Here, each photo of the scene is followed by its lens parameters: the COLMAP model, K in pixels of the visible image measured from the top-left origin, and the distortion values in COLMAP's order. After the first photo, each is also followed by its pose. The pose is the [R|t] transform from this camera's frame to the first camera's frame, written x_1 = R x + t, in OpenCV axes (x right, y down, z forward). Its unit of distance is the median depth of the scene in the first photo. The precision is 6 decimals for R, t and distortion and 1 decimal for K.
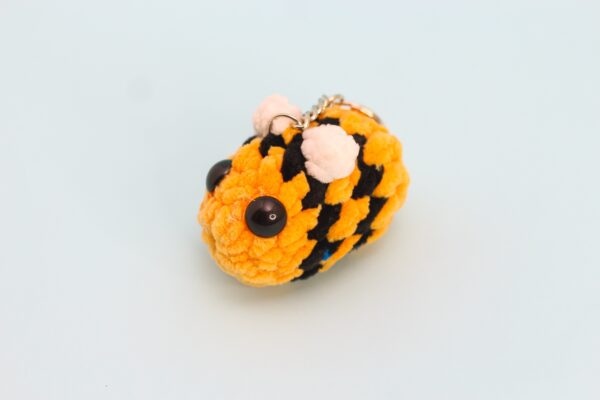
lens RADIAL K [[1382.8, 0, 300.0], [0, 1382.8, 200.0], [0, 0, 1]] dist [-0.960706, -0.004926]
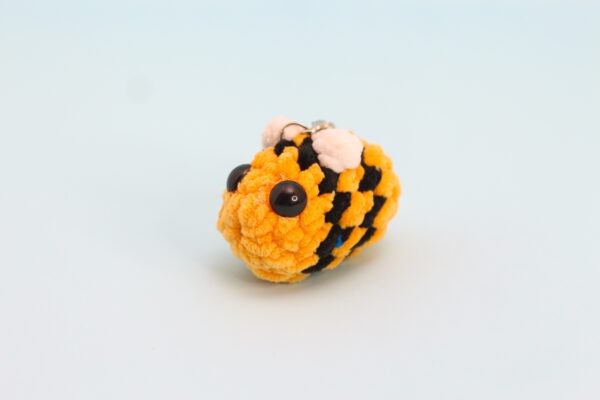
lens RADIAL K [[1382.8, 0, 300.0], [0, 1382.8, 200.0], [0, 0, 1]] dist [-0.960706, -0.004926]
pose [[0.990854, -0.029659, 0.131636, -0.160433], [0.066505, 0.956171, -0.285158, 0.328312], [-0.117409, 0.291304, 0.949398, -0.062058]]
